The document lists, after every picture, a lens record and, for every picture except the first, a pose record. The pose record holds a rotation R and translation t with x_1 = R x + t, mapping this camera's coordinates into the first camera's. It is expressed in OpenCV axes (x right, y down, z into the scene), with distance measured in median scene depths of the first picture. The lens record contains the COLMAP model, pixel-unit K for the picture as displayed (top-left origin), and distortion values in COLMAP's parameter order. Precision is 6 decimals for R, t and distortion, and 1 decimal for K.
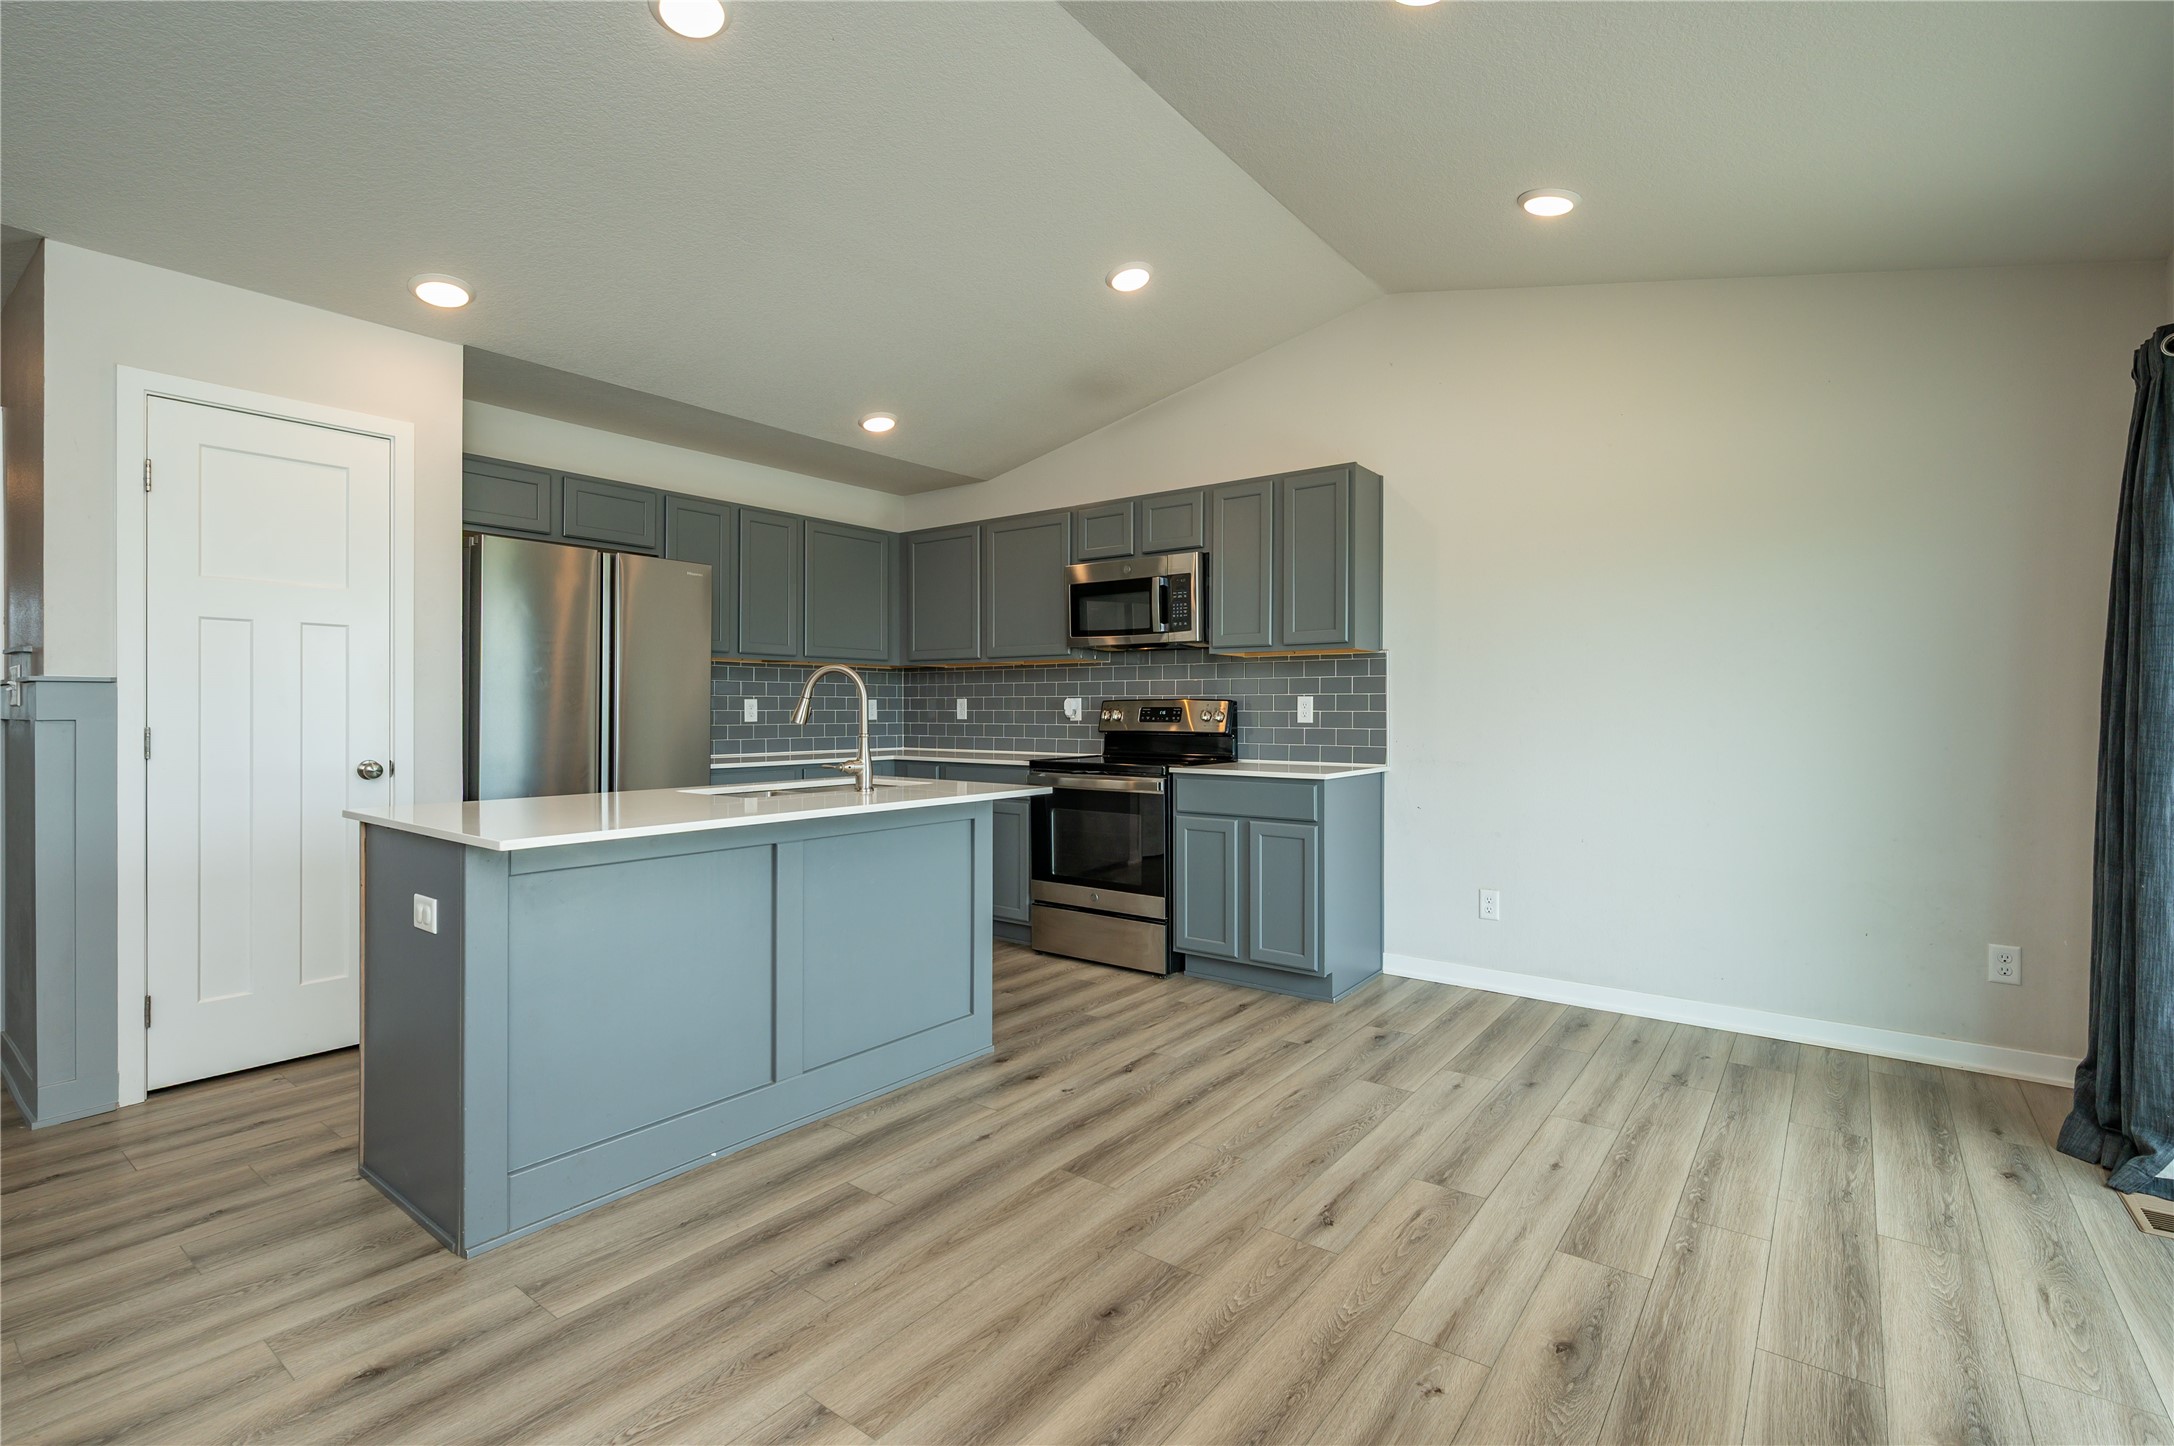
lens RADIAL K [[994.8, 0, 1097.8], [0, 994.8, 709.4], [0, 0, 1]] dist [-0.002038, 0.000985]
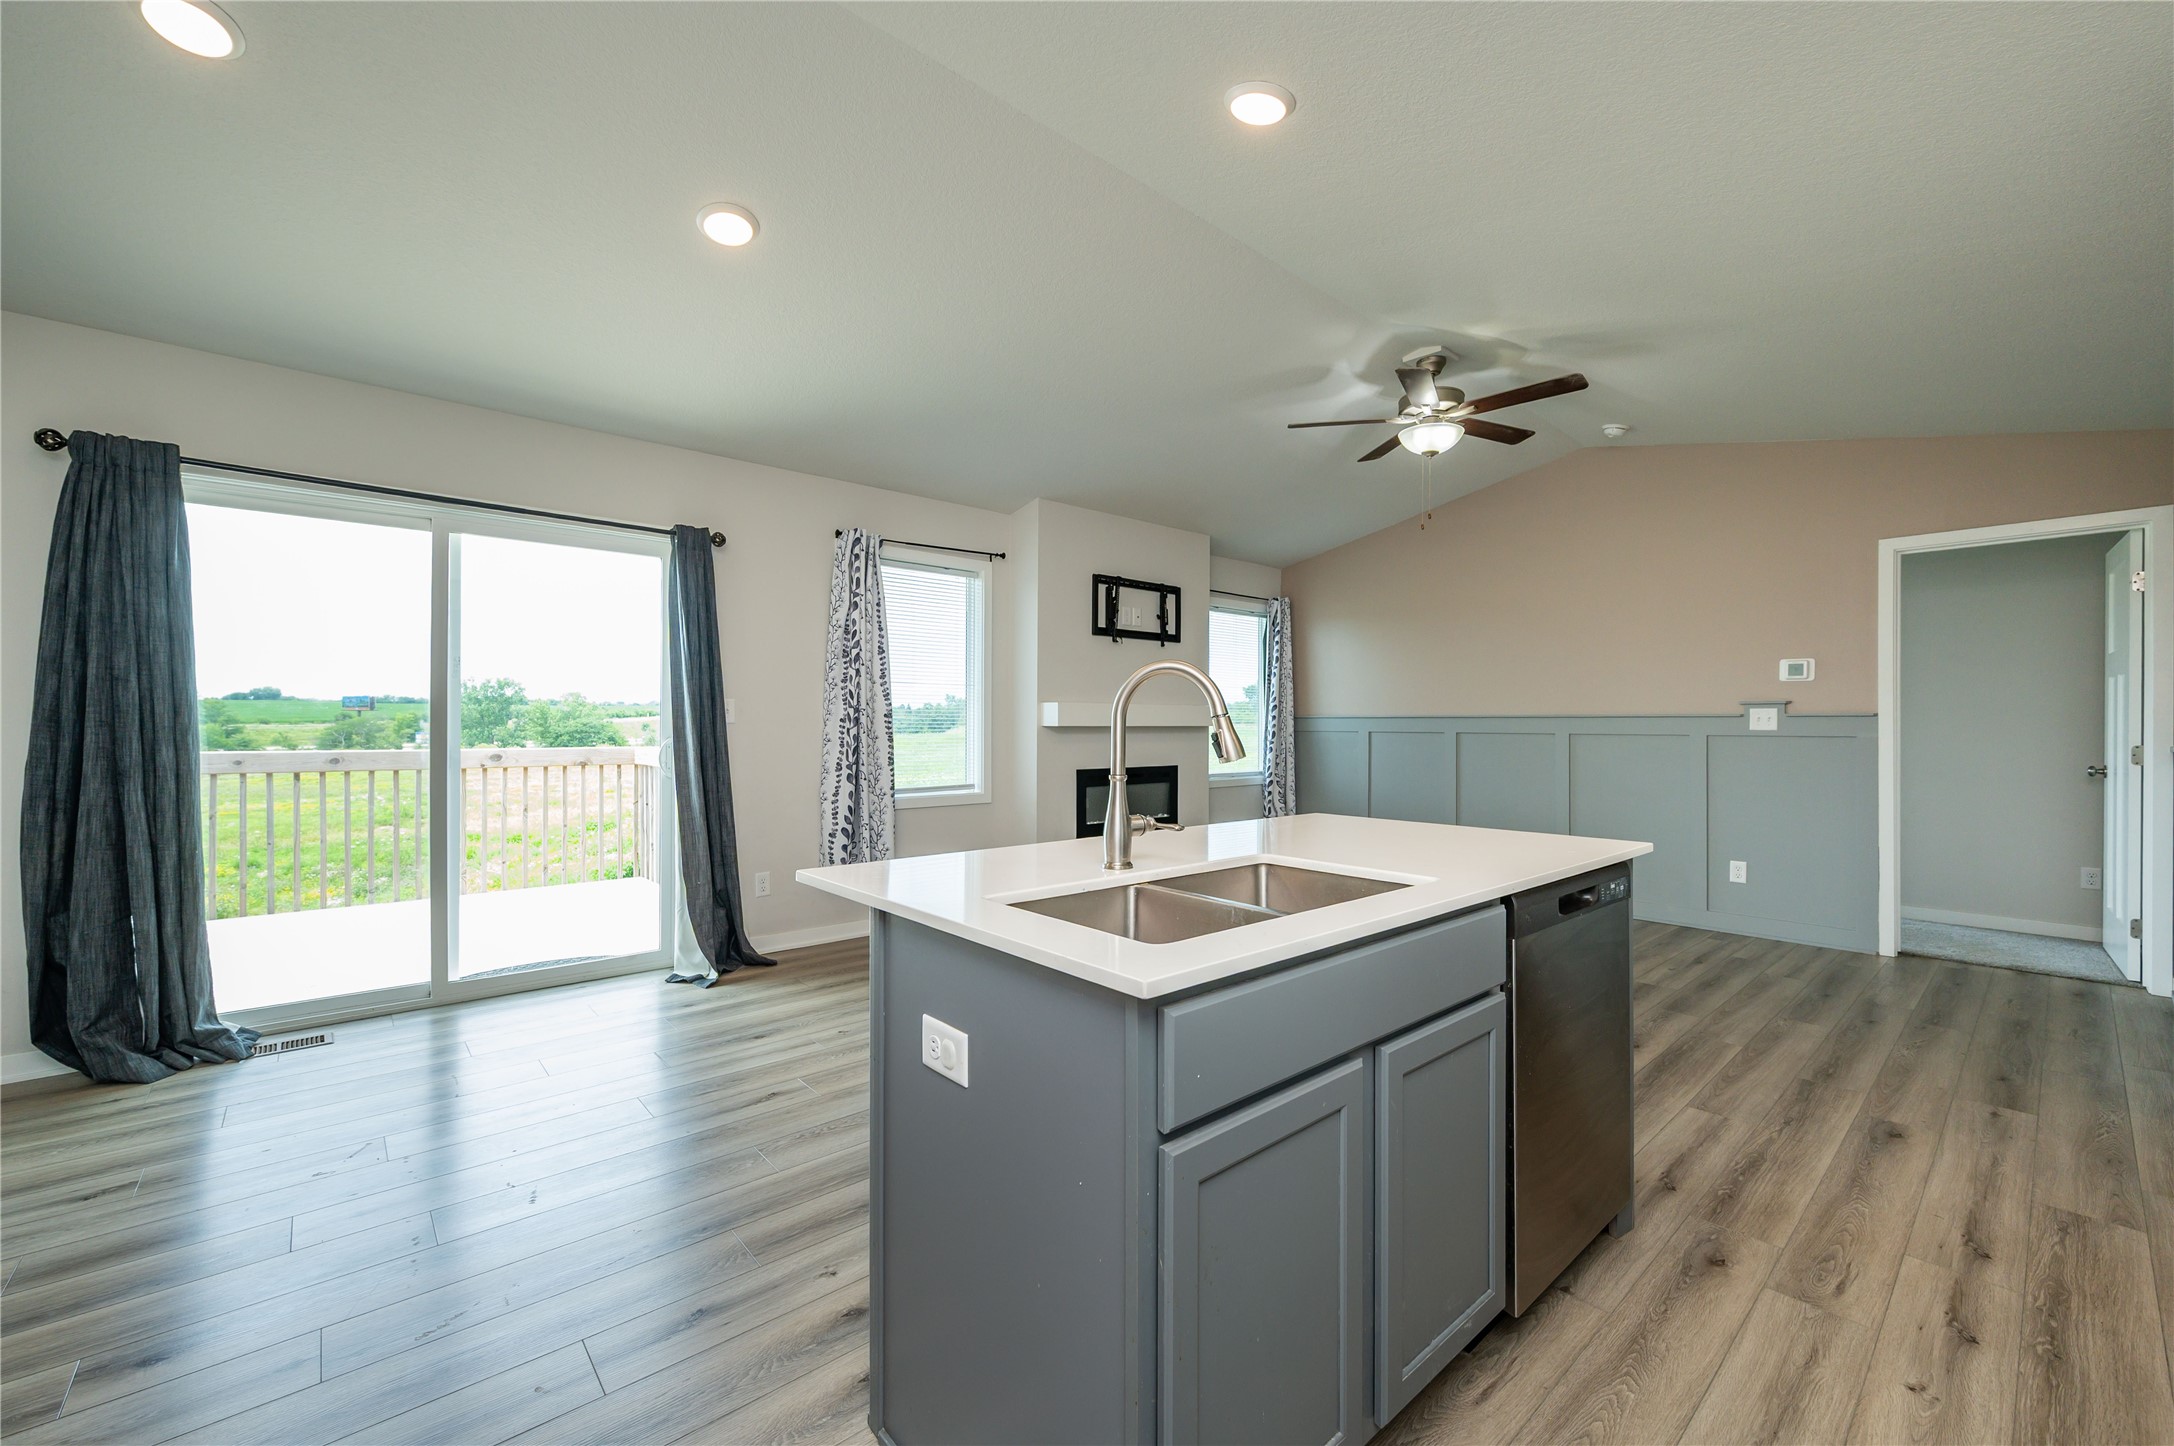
lens RADIAL K [[863.1, 0, 1101.7], [0, 863.1, 727.4], [0, 0, 1]] dist [-0.002816, 0.000372]
pose [[-0.982551, -0.005730, 0.185905, -0.318488], [-0.005049, 0.999979, 0.004135, -0.005761], [-0.185924, 0.003124, -0.982559, 1.507263]]
